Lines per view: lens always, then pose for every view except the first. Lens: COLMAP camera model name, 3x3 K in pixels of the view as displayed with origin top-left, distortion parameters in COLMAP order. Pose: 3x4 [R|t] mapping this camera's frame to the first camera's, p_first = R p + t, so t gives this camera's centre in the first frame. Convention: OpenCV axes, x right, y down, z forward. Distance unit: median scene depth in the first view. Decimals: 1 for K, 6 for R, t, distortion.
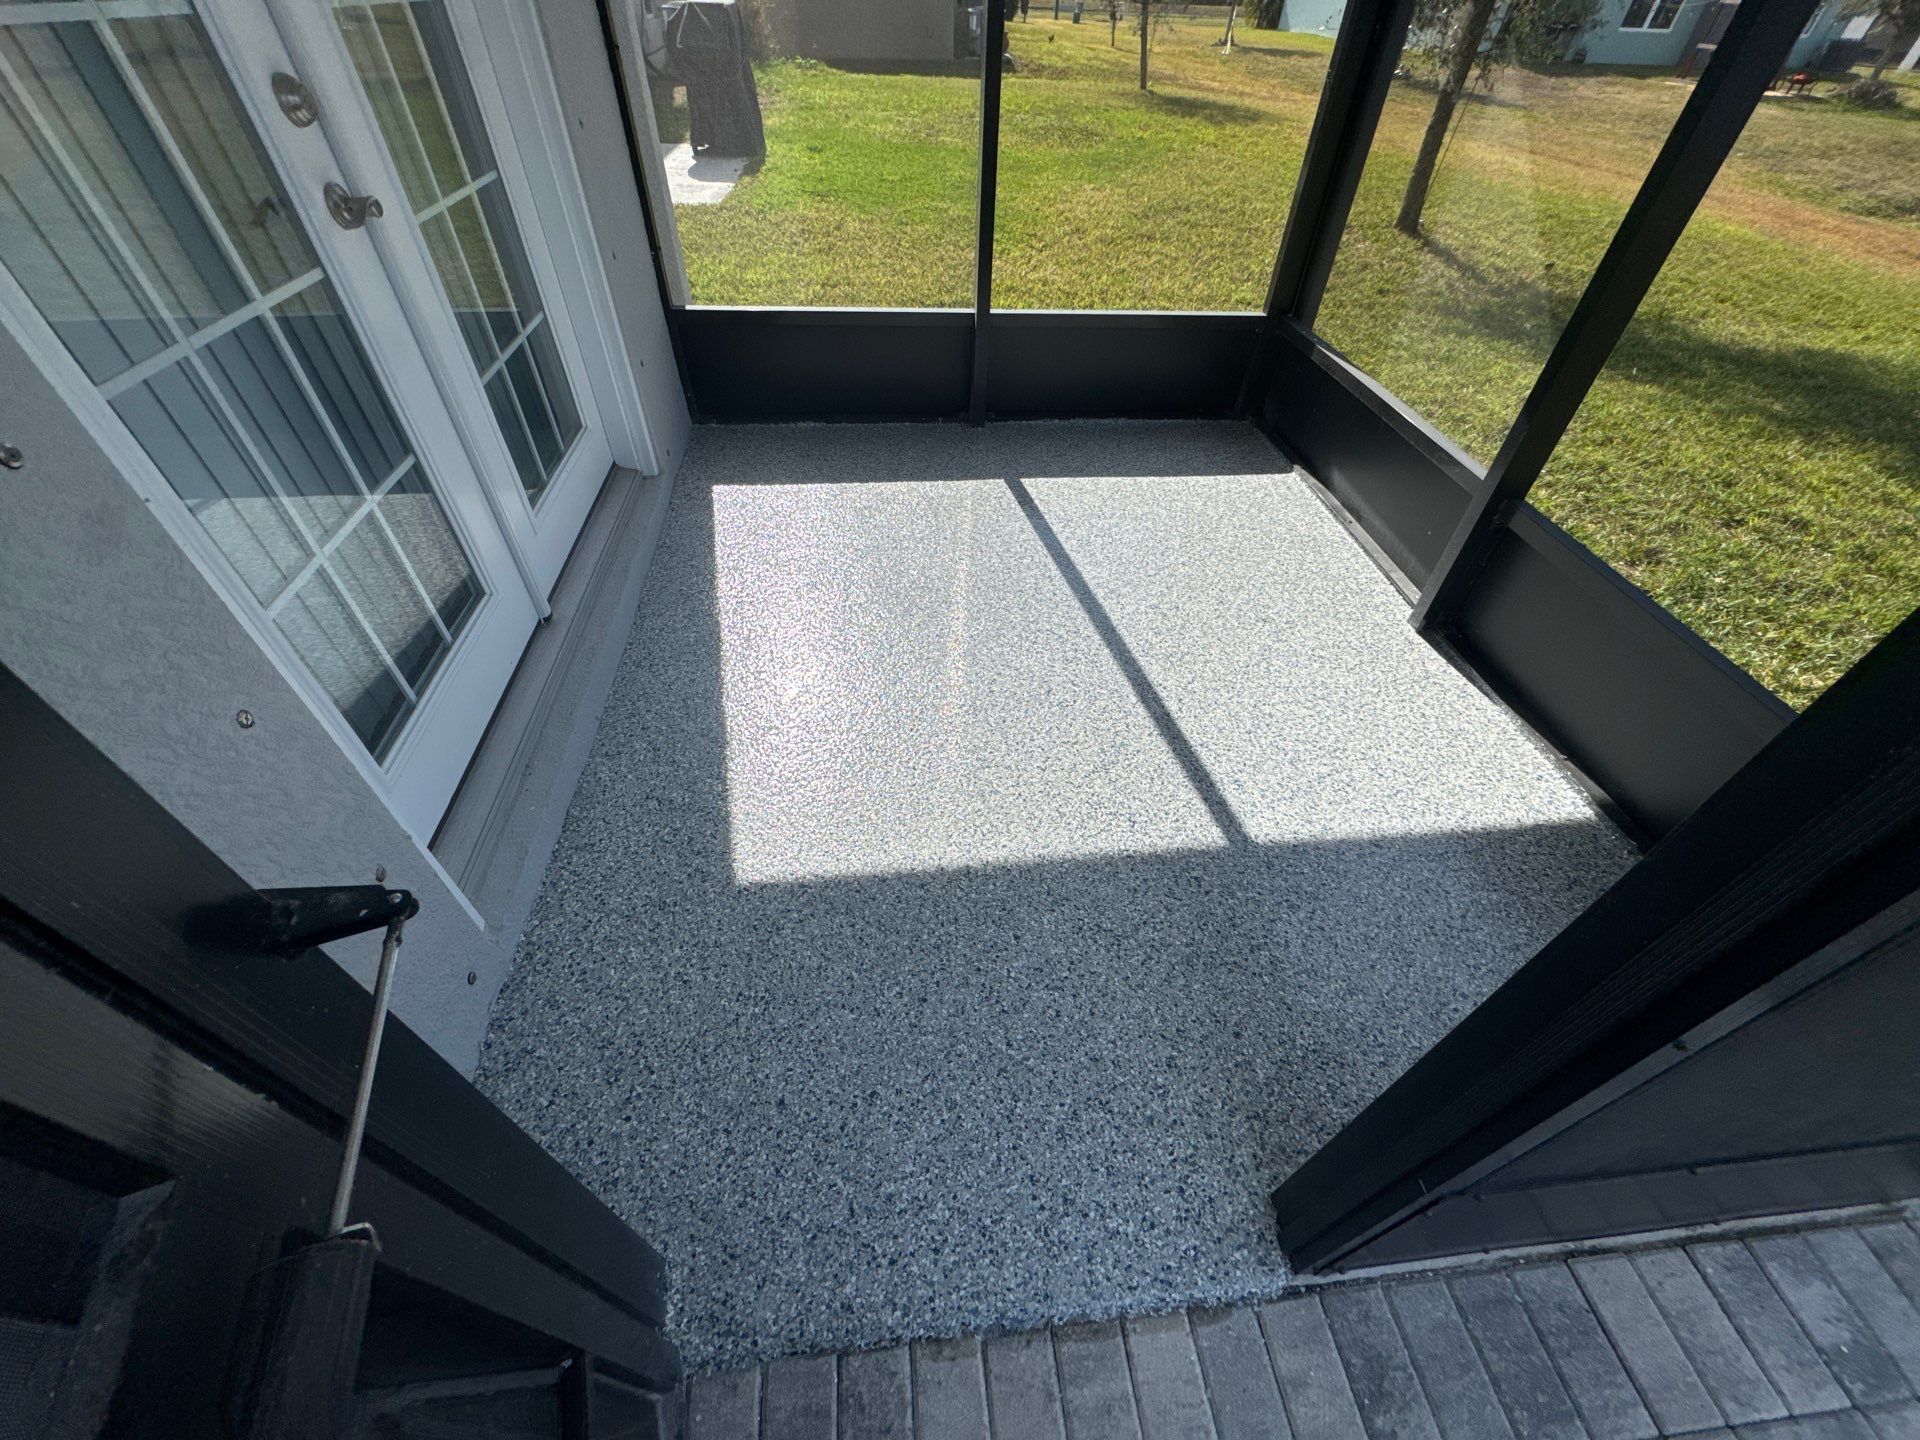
lens RADIAL K [[757.4, 0, 959.2], [0, 757.4, 713.4], [0, 0, 1]] dist [-0.002441, 0.000107]
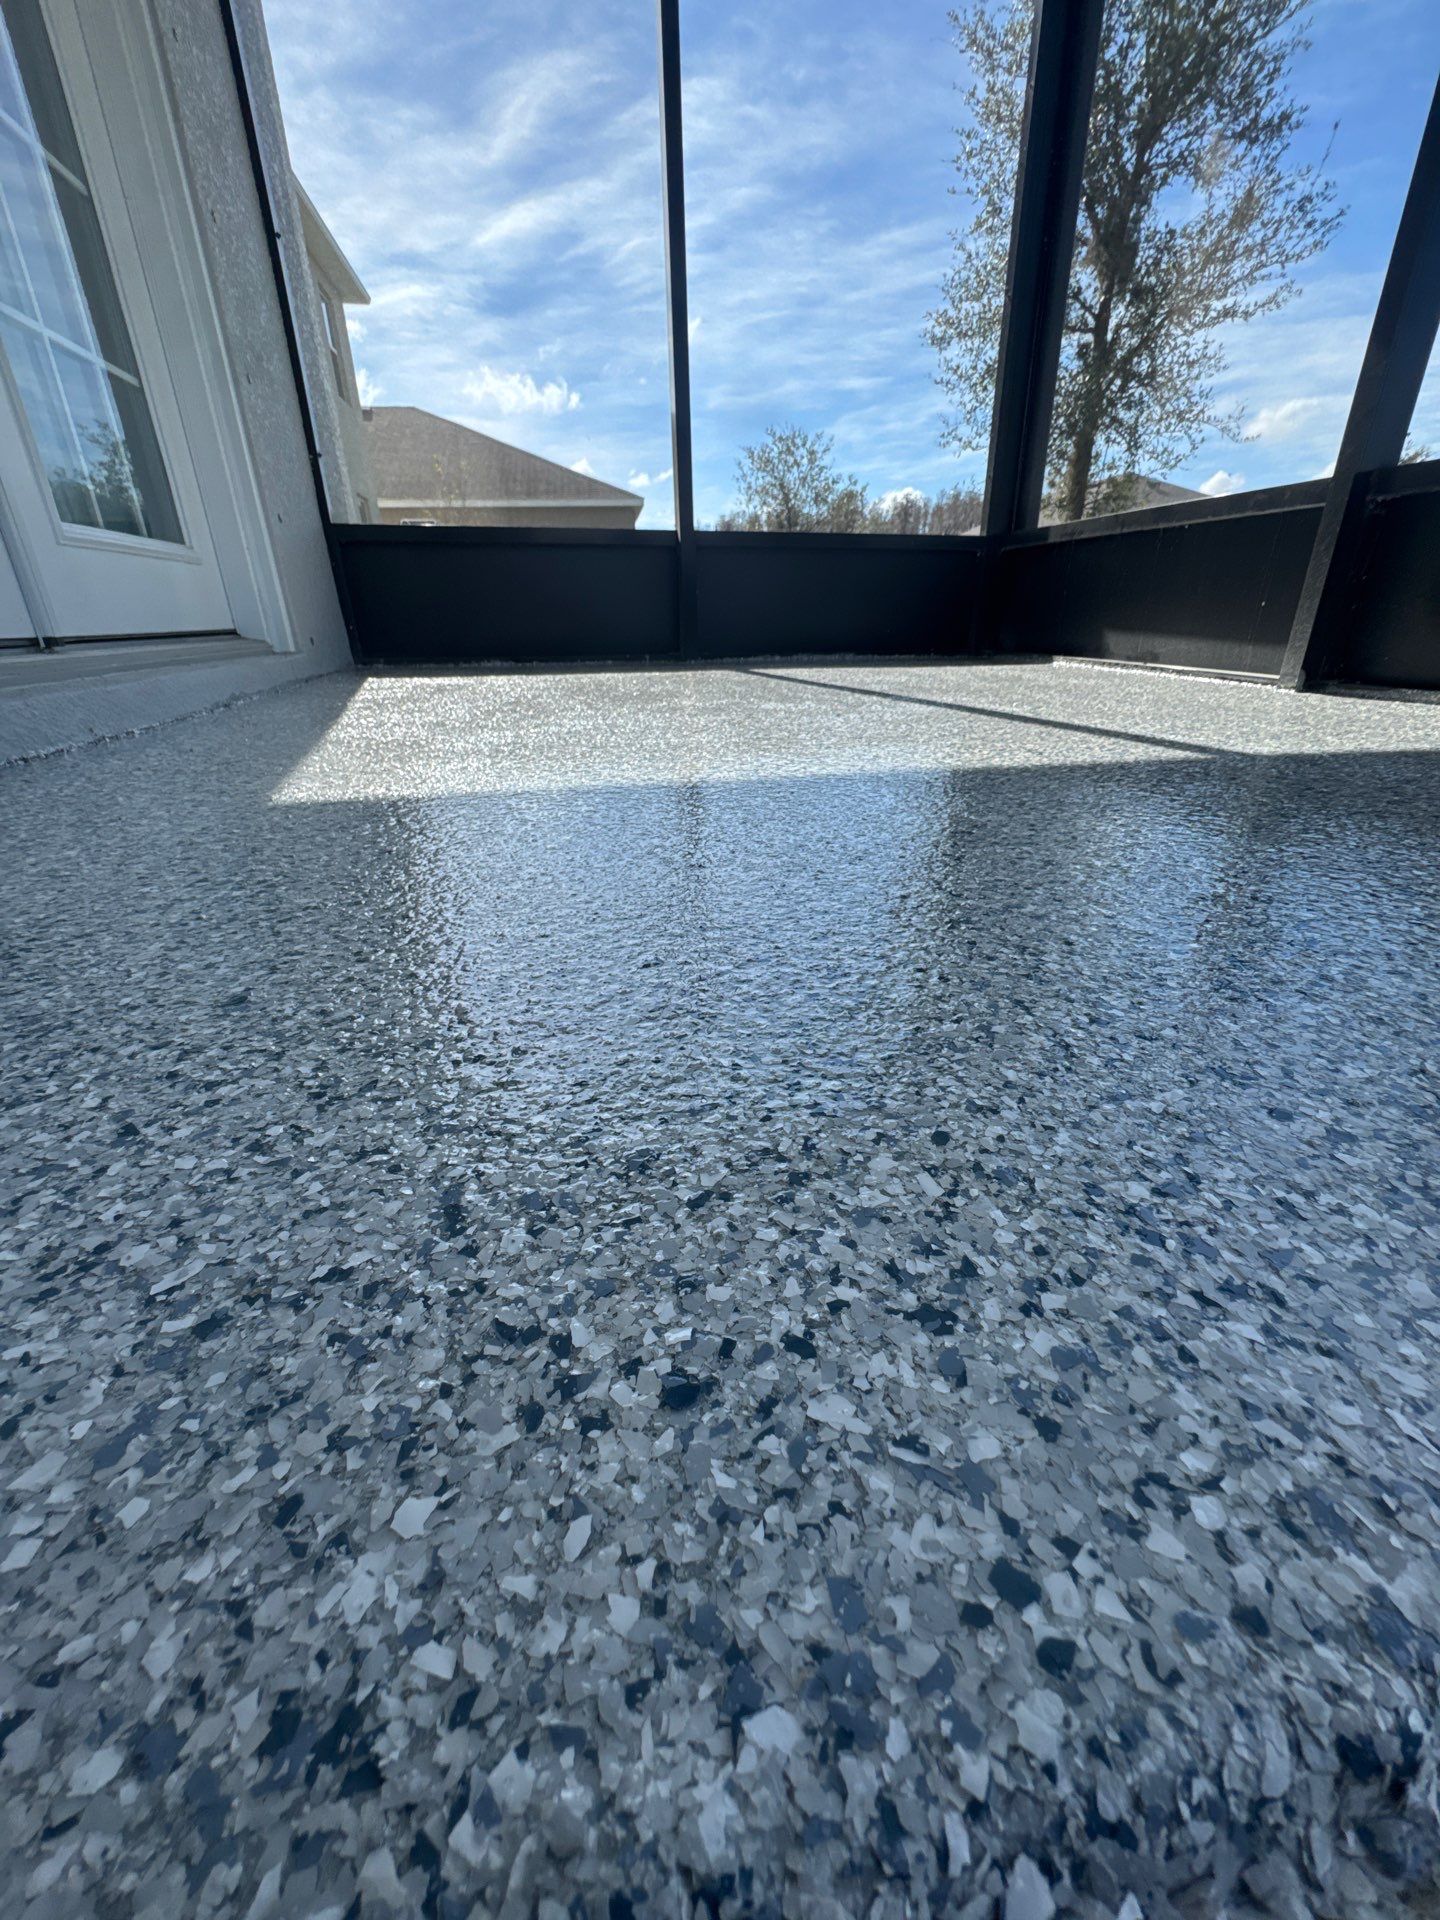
lens RADIAL K [[757.4, 0, 719.7], [0, 757.4, 962.8], [0, 0, 1]] dist [-0.002441, 0.000107]
pose [[0.994400, -0.080718, 0.068216, -0.068465], [0.099001, 0.937358, -0.334005, 0.563671], [-0.036983, 0.338888, 0.940100, 0.666965]]
